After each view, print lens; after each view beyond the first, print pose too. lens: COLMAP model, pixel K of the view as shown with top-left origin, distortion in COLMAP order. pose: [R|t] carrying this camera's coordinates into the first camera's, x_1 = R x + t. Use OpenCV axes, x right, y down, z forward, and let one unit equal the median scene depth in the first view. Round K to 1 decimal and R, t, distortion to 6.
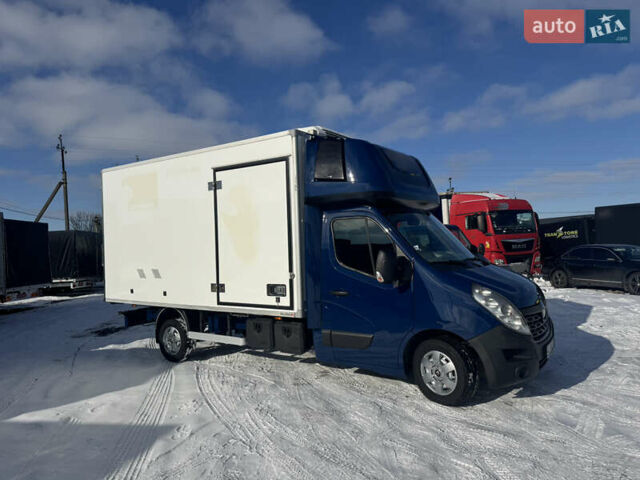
lens RADIAL K [[452.7, 0, 321.2], [0, 452.7, 227.6], [0, 0, 1]] dist [0.108670, -0.177554]
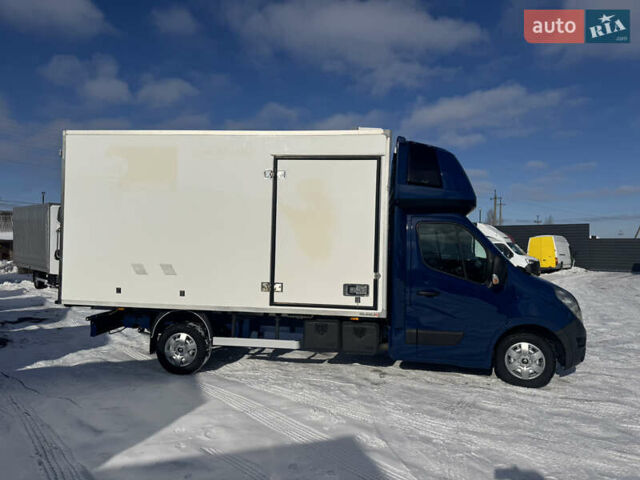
lens RADIAL K [[448.6, 0, 320.1], [0, 448.6, 237.5], [0, 0, 1]] dist [0.108843, -0.152015]
pose [[0.876502, 0.066487, 0.476785, -0.635422], [-0.070042, 0.997490, -0.010337, 0.039801], [-0.476276, -0.024335, 0.878959, 0.187037]]
